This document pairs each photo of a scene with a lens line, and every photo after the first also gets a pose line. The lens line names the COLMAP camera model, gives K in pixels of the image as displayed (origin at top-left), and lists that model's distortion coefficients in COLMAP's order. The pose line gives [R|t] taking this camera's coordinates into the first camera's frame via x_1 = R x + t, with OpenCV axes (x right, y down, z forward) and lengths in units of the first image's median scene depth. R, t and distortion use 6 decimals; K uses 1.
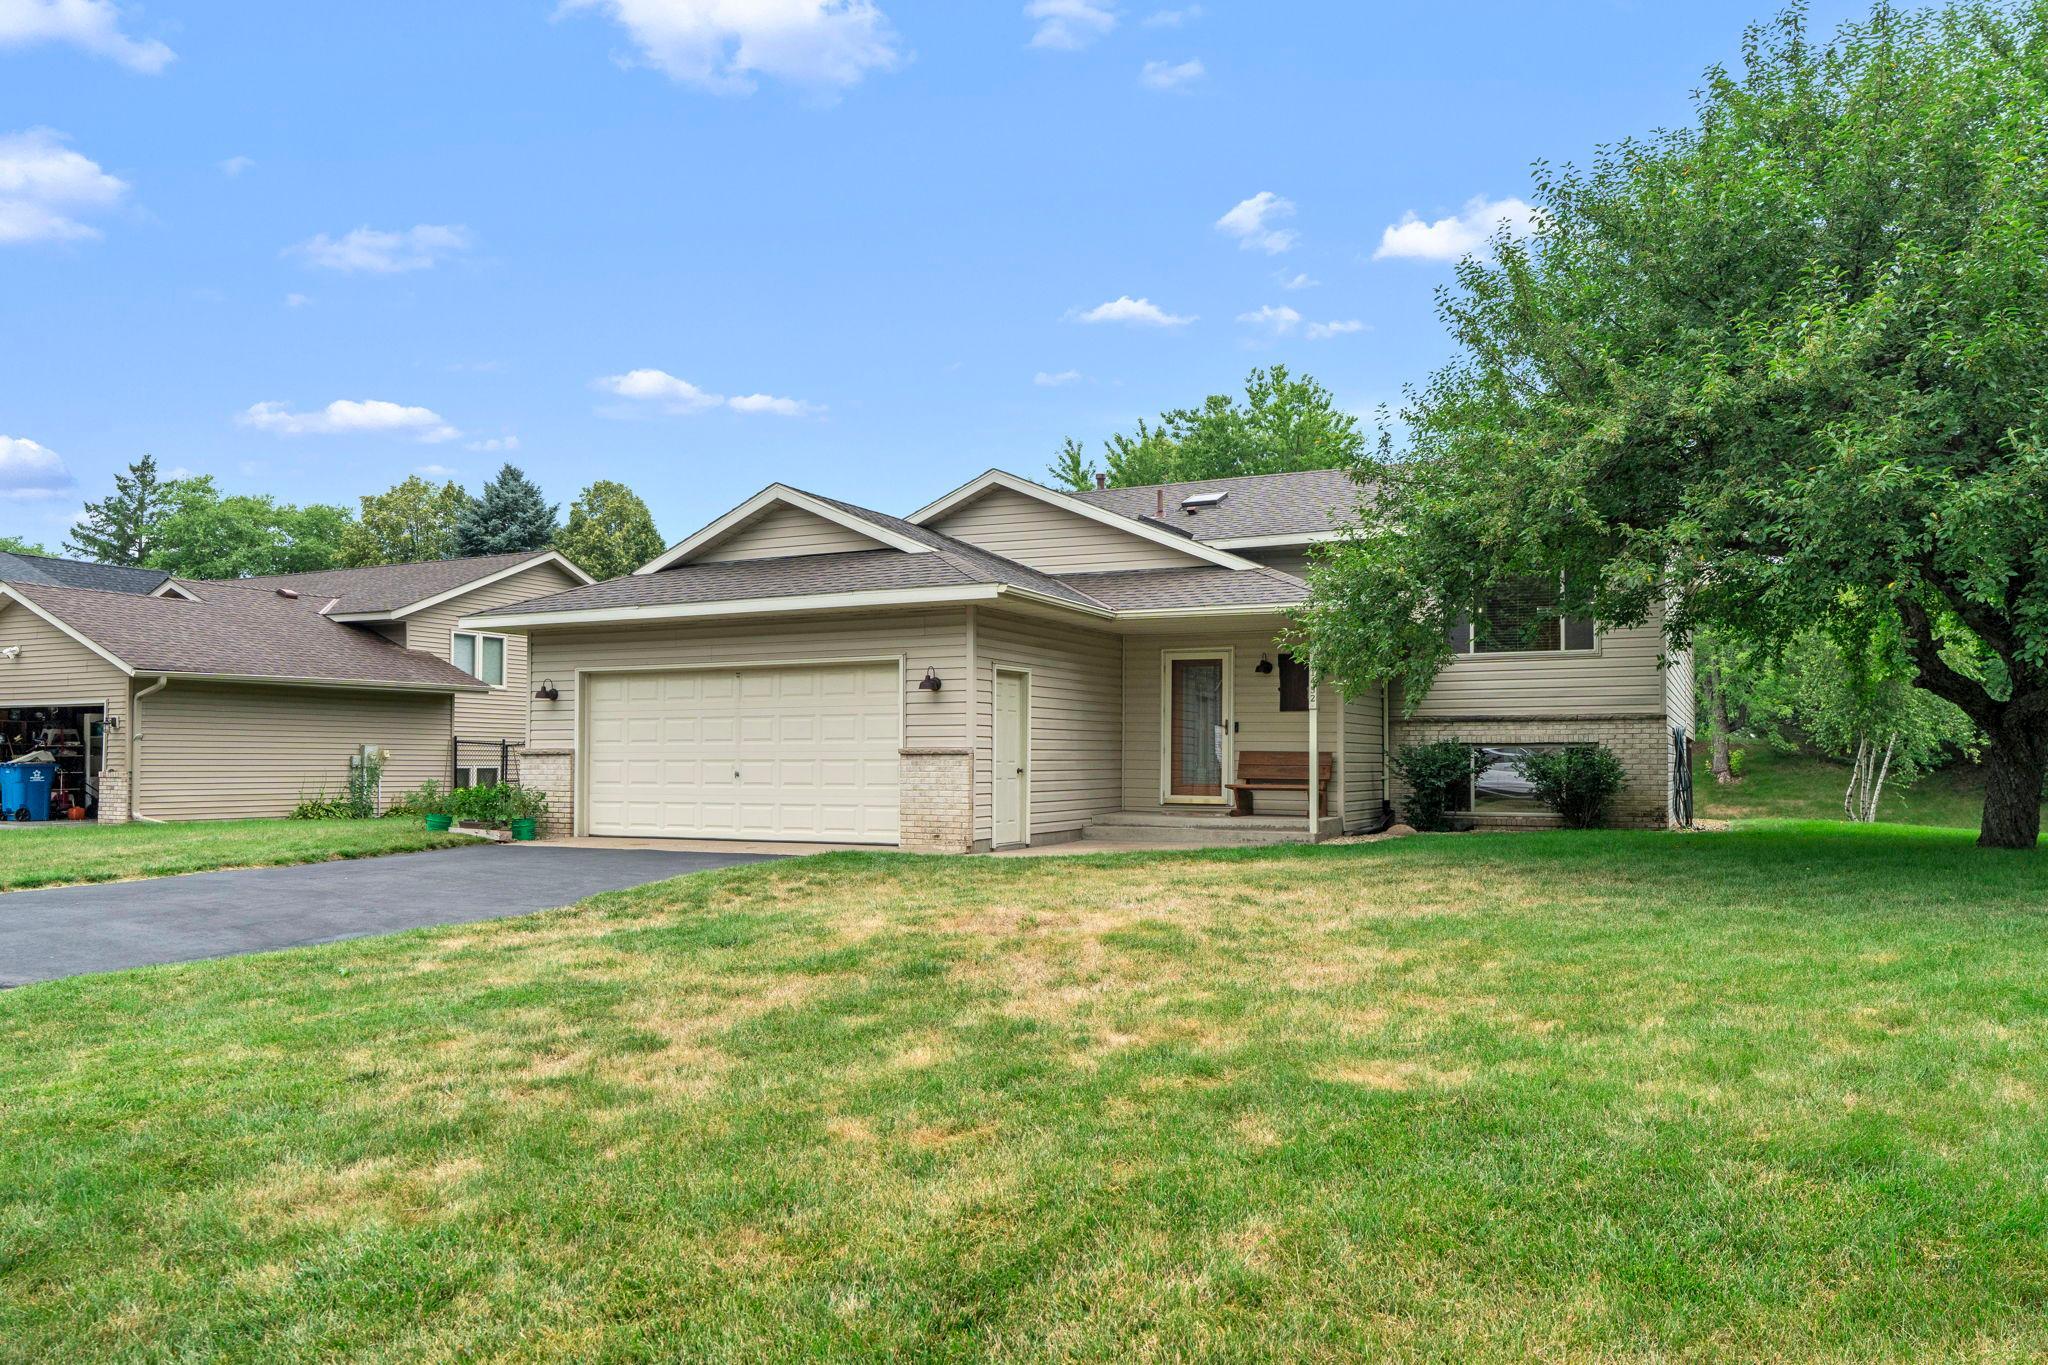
lens RADIAL K [[1406.6, 0, 1024.6], [0, 1406.6, 728.2], [0, 0, 1]] dist [-0.002818, 0.001504]
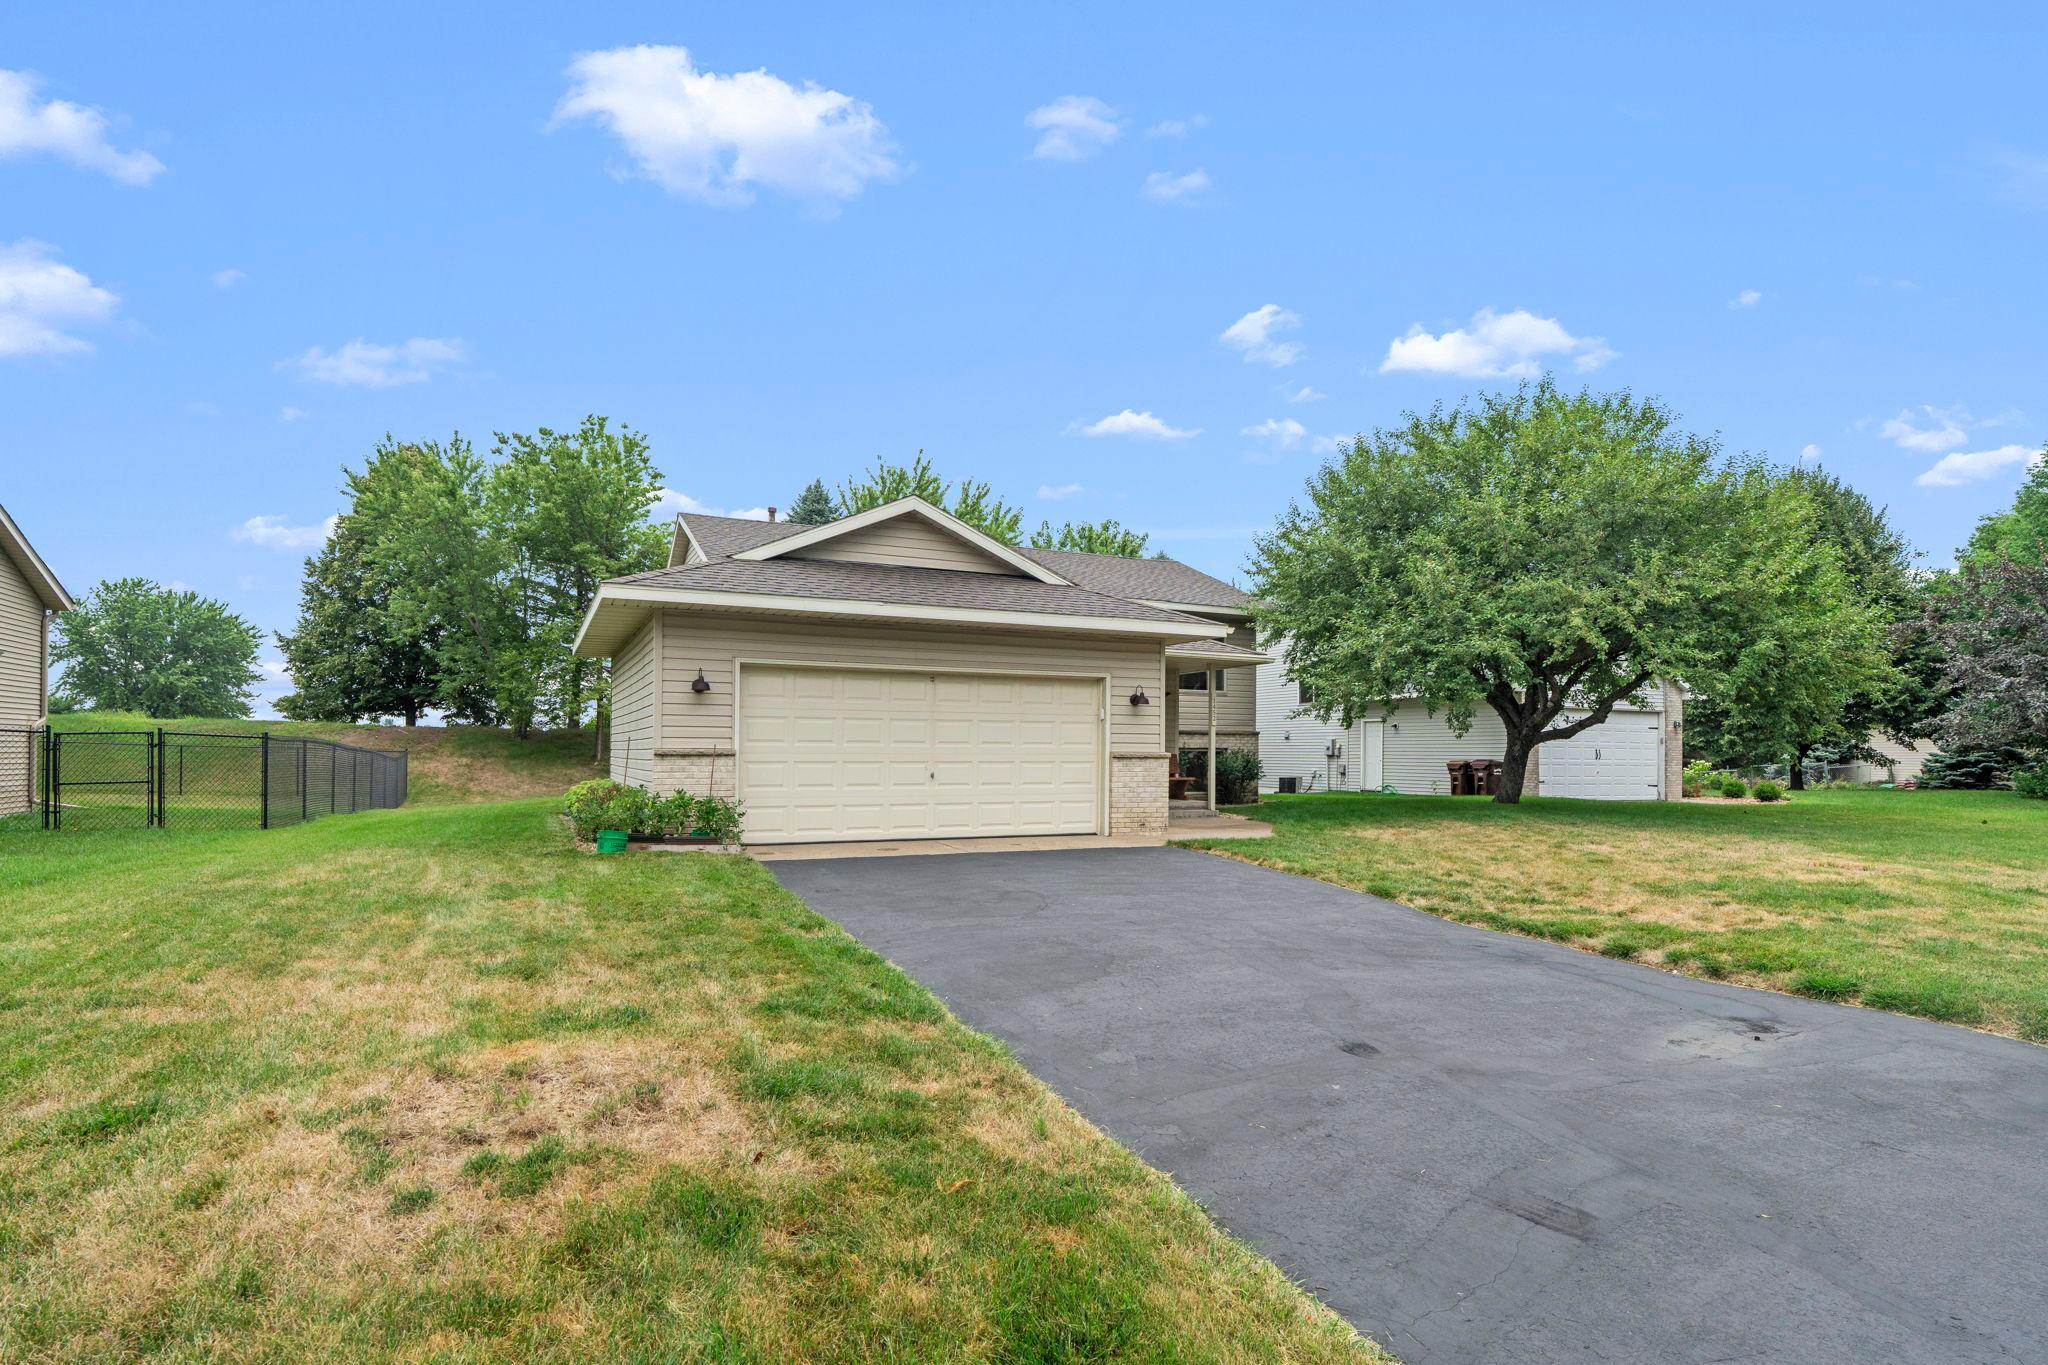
lens RADIAL K [[1049.6, 0, 1017.3], [0, 1049.6, 754.5], [0, 0, 1]] dist [-0.003242, 0.000270]
pose [[0.621606, 0.001285, 0.783329, -0.689450], [-0.023276, 0.999587, 0.016831, 0.002530], [-0.782984, -0.028695, 0.621379, 0.425078]]
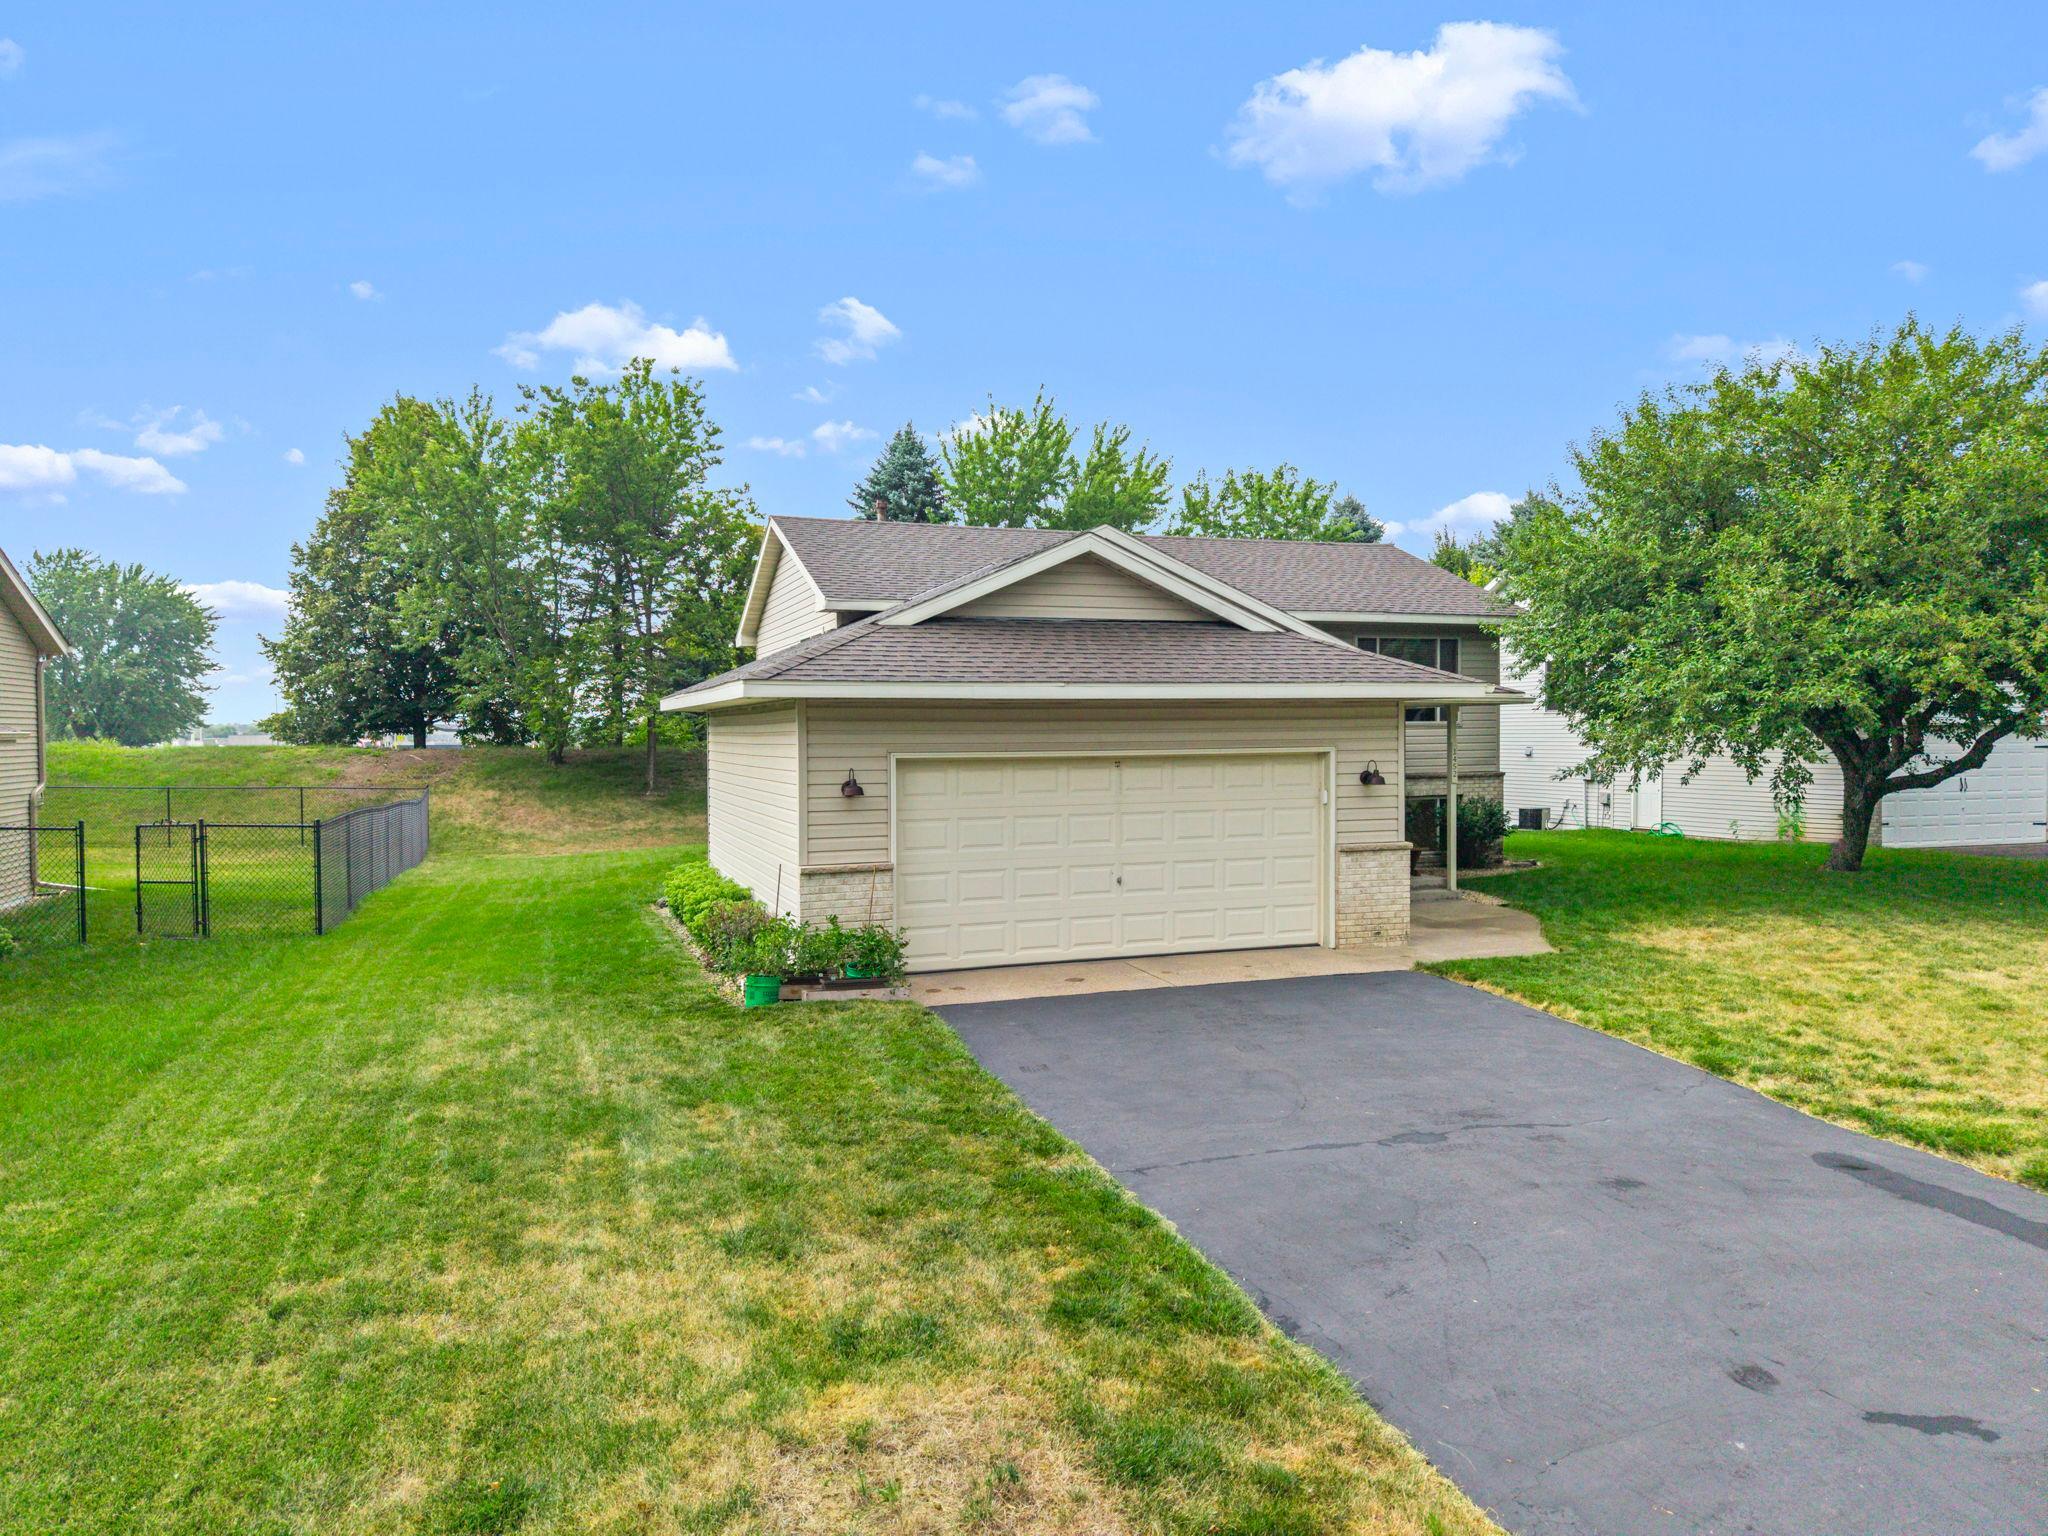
lens RADIAL K [[1356.1, 0, 1031.8], [0, 1356.1, 776.9], [0, 0, 1]] dist [0.035645, -0.038391]
pose [[0.683566, -0.029882, 0.729277, -0.745598], [-0.008463, 0.998770, 0.048857, -0.061991], [-0.729840, -0.039569, 0.682472, 0.436550]]
